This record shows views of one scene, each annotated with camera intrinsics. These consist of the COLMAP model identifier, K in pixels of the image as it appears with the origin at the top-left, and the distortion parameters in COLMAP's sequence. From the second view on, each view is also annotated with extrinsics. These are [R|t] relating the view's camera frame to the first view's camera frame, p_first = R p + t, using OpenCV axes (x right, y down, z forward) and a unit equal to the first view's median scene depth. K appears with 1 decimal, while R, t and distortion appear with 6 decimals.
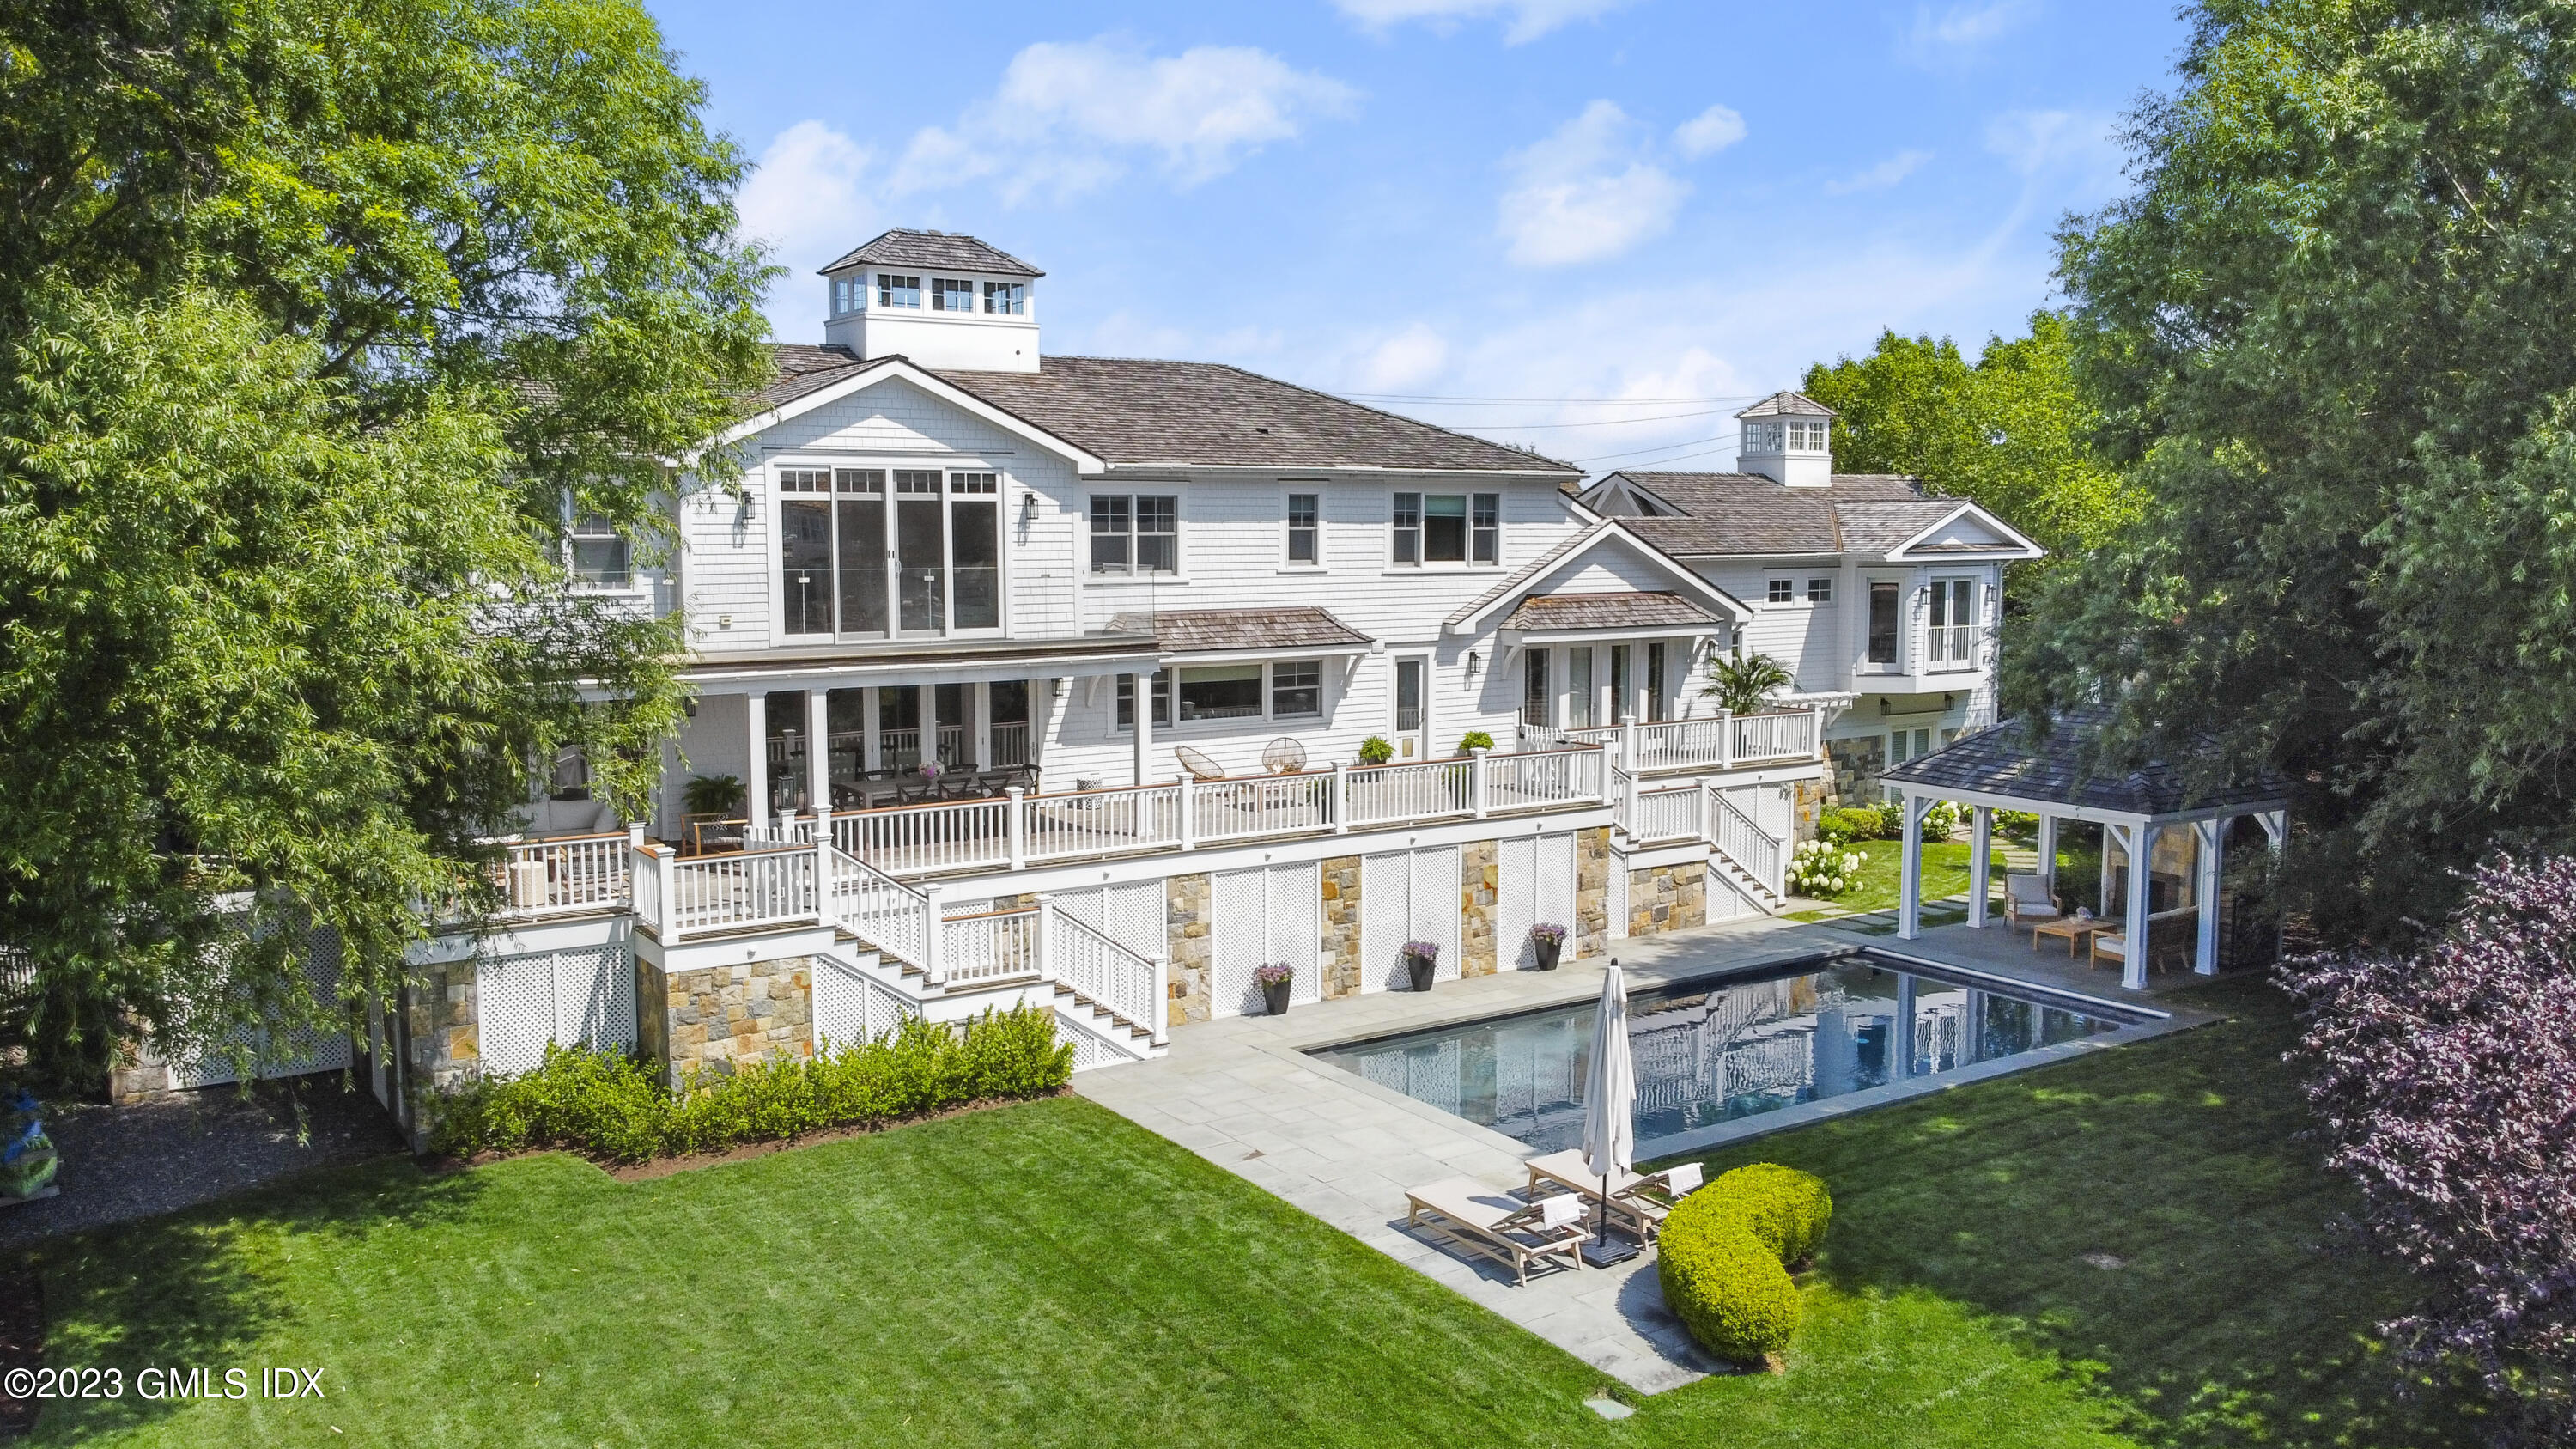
lens RADIAL K [[1877.1, 0, 1284.6], [0, 1877.1, 719.4], [0, 0, 1]] dist [0.014621, 0.007300]
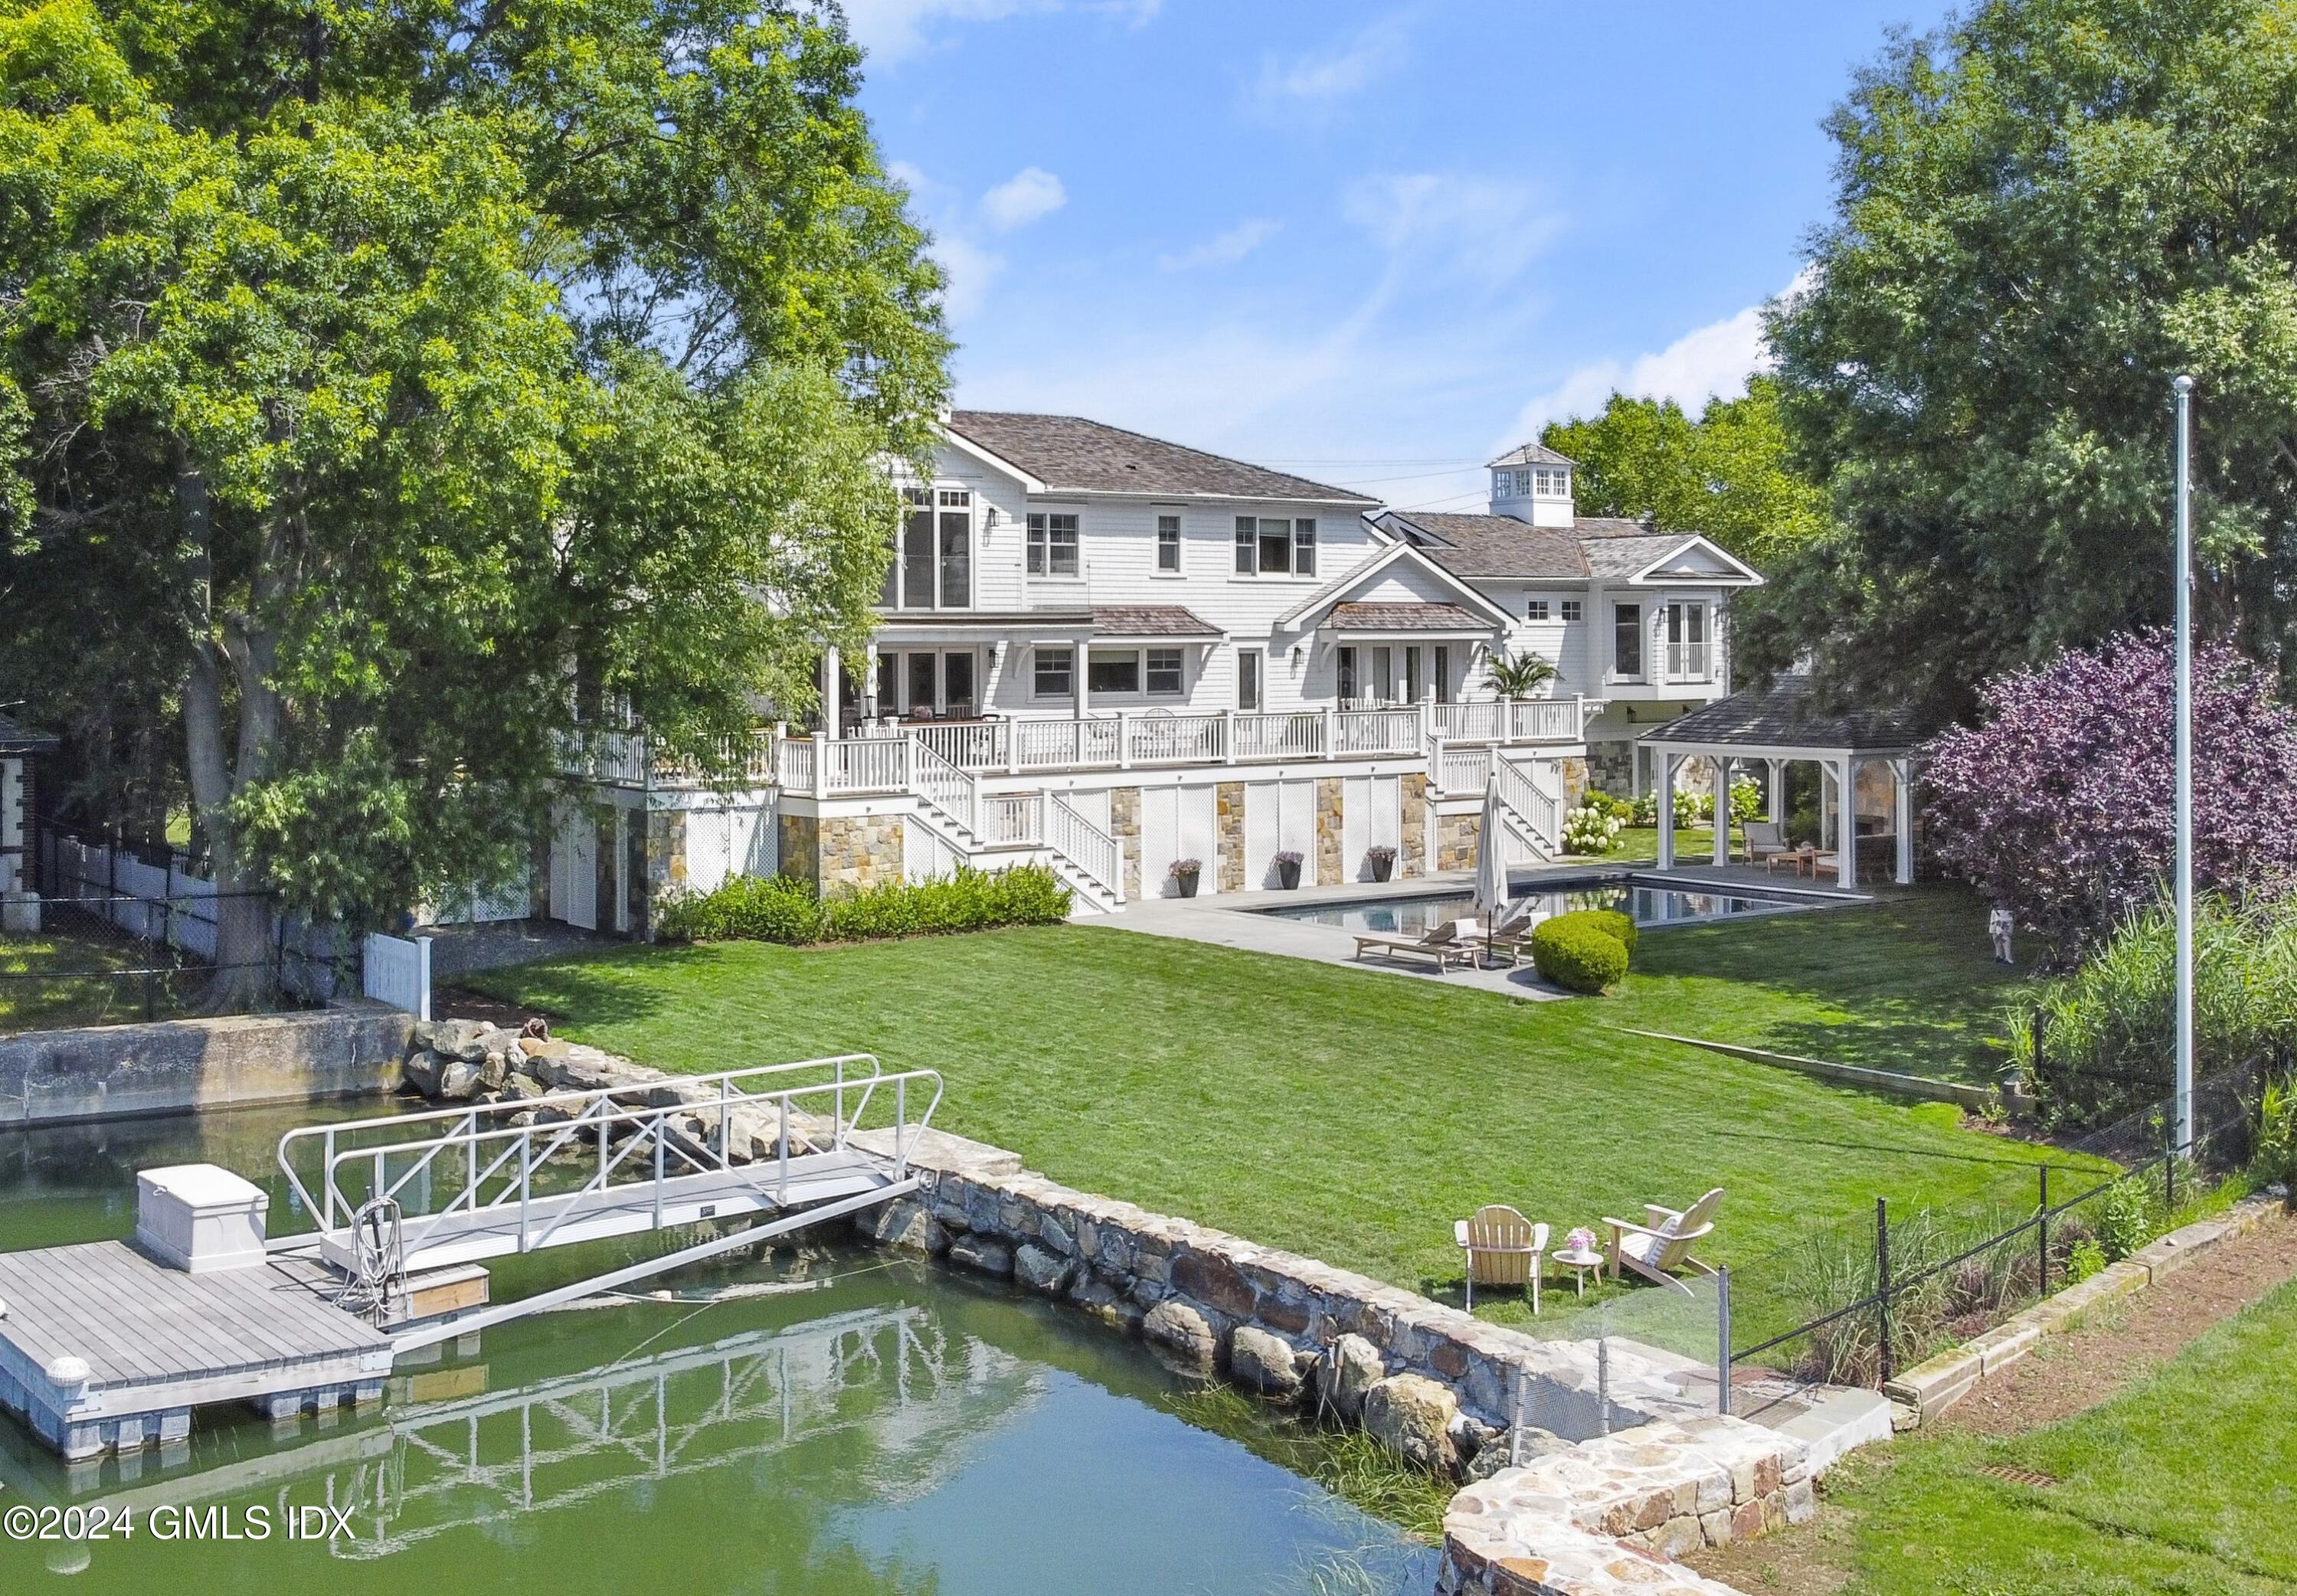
lens RADIAL K [[2246.6, 0, 843.1], [0, 2246.6, 656.3], [0, 0, 1]] dist [0.014309, 0.000000]
pose [[0.999940, -0.003208, -0.010447, -0.207502], [0.002208, 0.995540, -0.094312, 0.123845], [0.010703, 0.094283, 0.995488, -0.528834]]
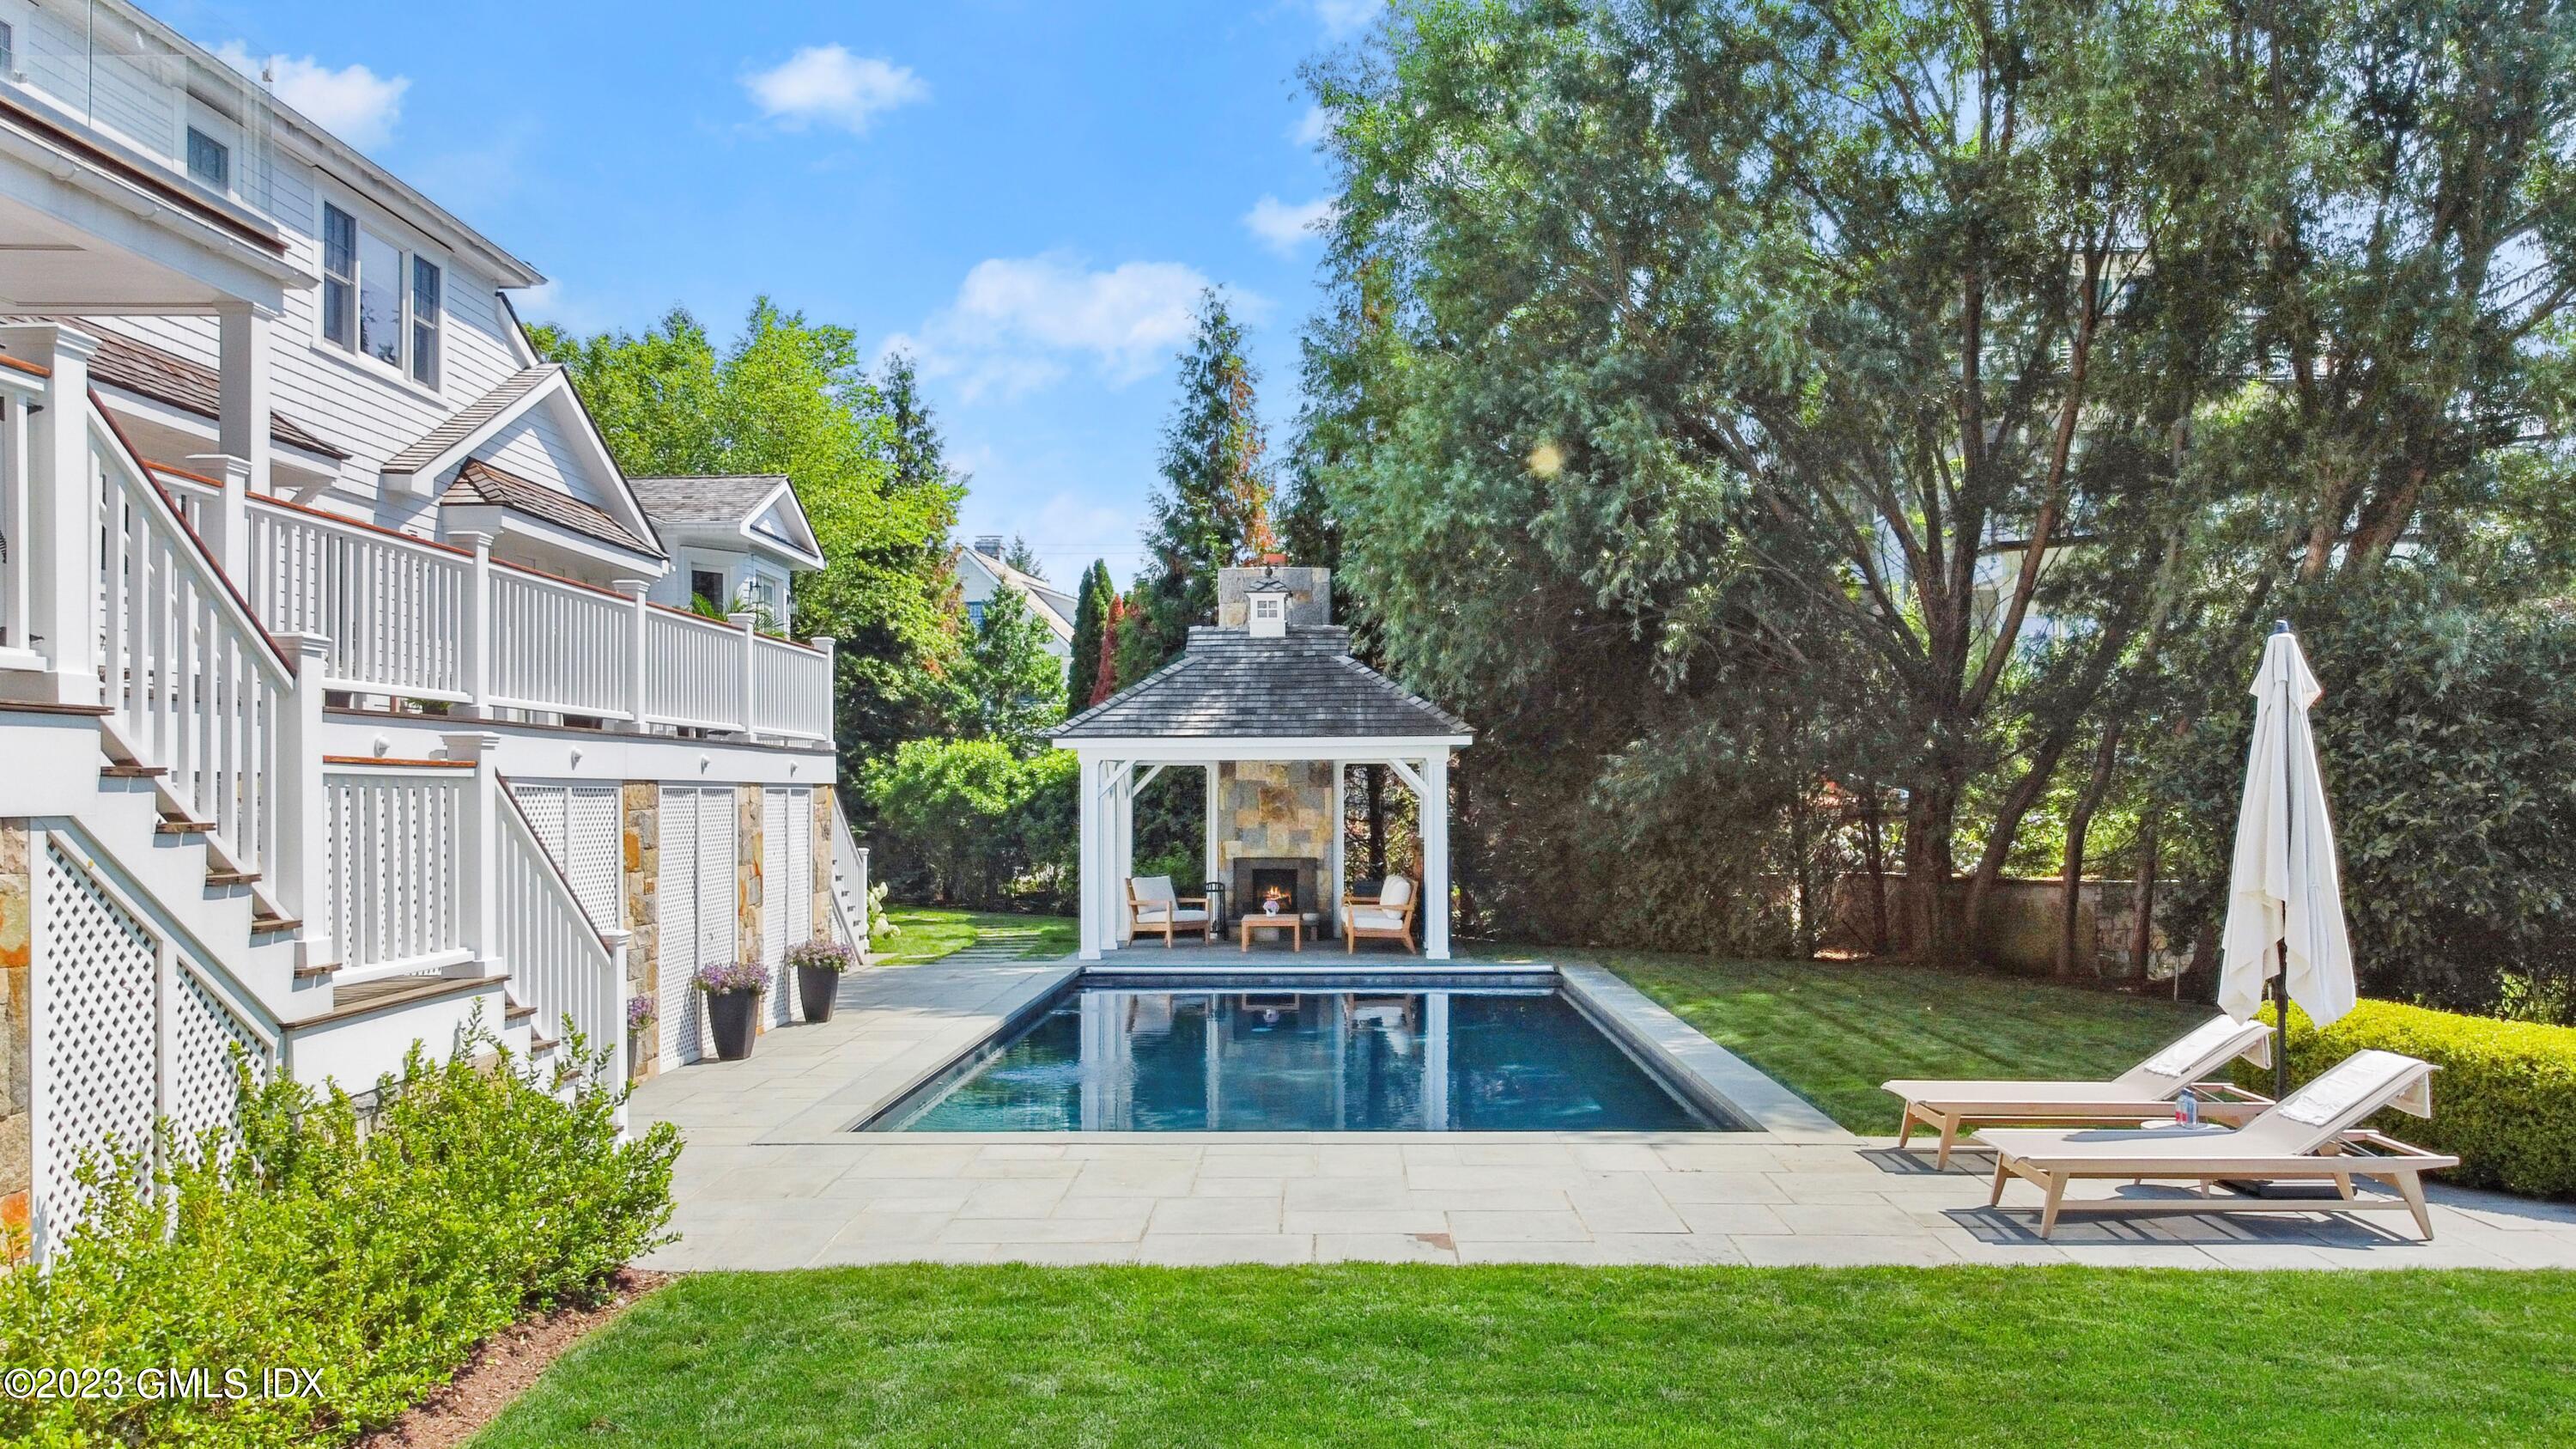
lens RADIAL K [[1963.1, 0, 1297.2], [0, 1963.1, 747.1], [0, 0, 1]] dist [0.063671, 0.000814]
pose [[0.559719, 0.020847, 0.828420, -0.276418], [0.083067, 0.993237, -0.081119, 0.111272], [-0.824508, 0.114218, 0.554202, 0.538959]]
